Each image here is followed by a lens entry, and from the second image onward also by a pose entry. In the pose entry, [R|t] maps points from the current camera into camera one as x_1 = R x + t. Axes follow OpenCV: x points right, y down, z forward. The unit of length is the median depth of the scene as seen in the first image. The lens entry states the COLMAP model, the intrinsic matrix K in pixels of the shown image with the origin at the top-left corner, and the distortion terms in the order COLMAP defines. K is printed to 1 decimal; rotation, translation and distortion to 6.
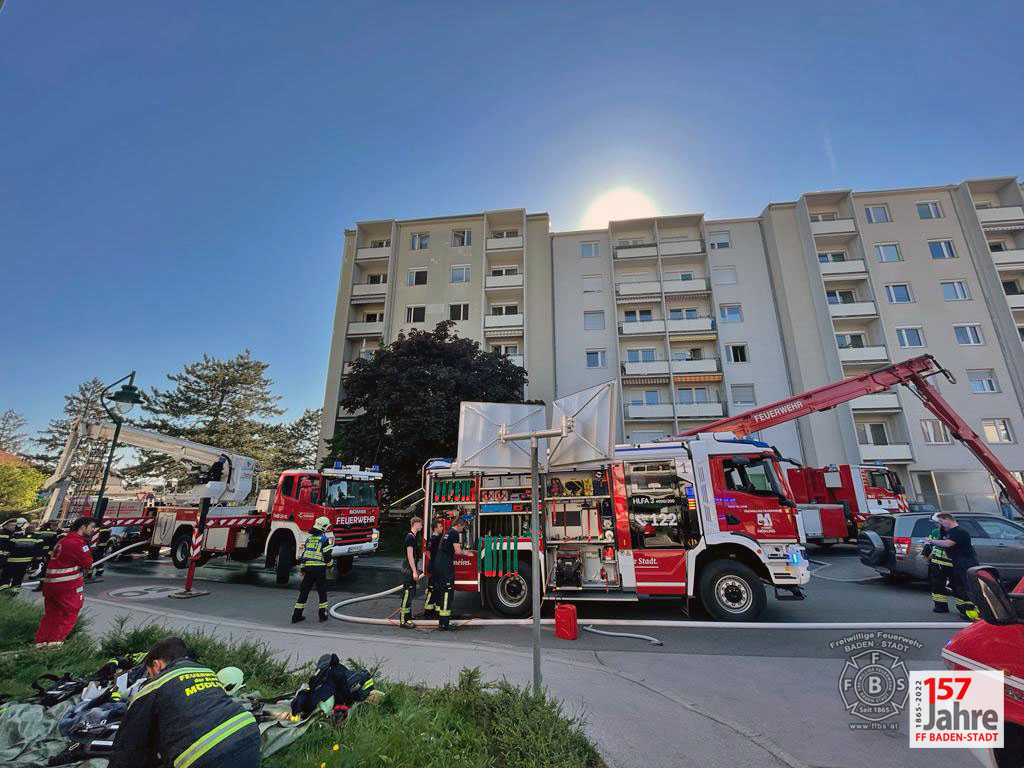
lens RADIAL K [[416.5, 0, 510.5], [0, 416.5, 389.9], [0, 0, 1]] dist [0.002405, 0.000029]
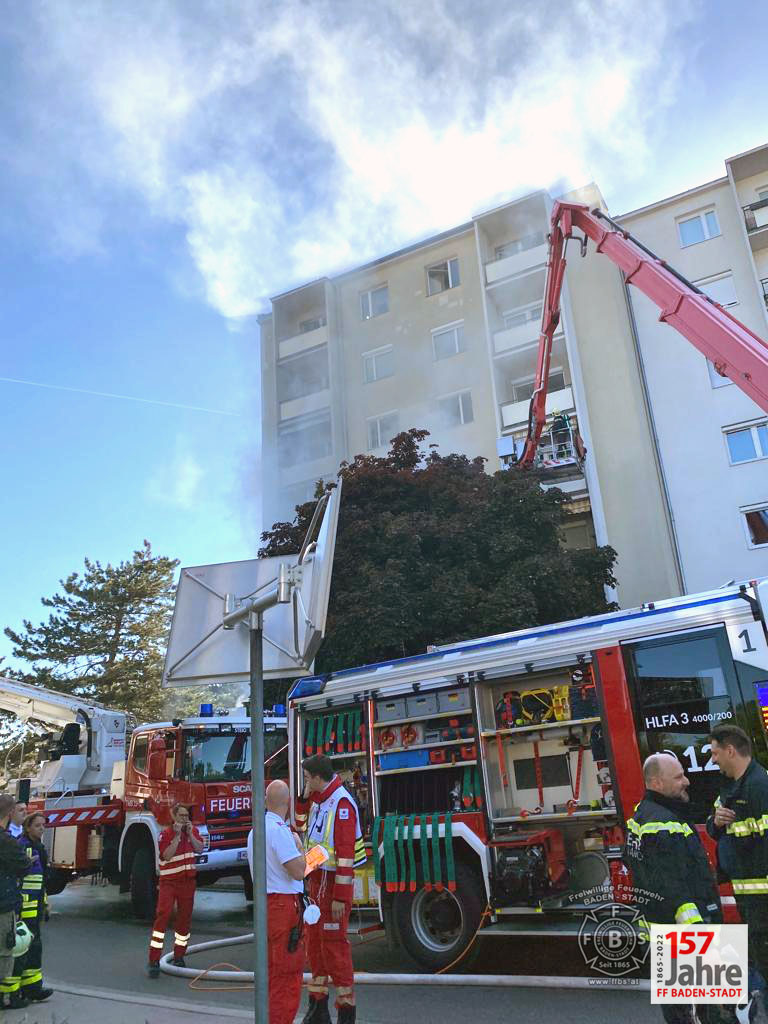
lens RADIAL K [[779.5, 0, 385.5], [0, 779.5, 513.6], [0, 0, 1]] dist [0.061836, -0.070573]
pose [[0.929965, -0.172296, -0.324775, 0.168485], [0.153427, 0.984664, -0.083048, 0.029190], [0.334103, 0.027403, 0.942138, 0.024140]]
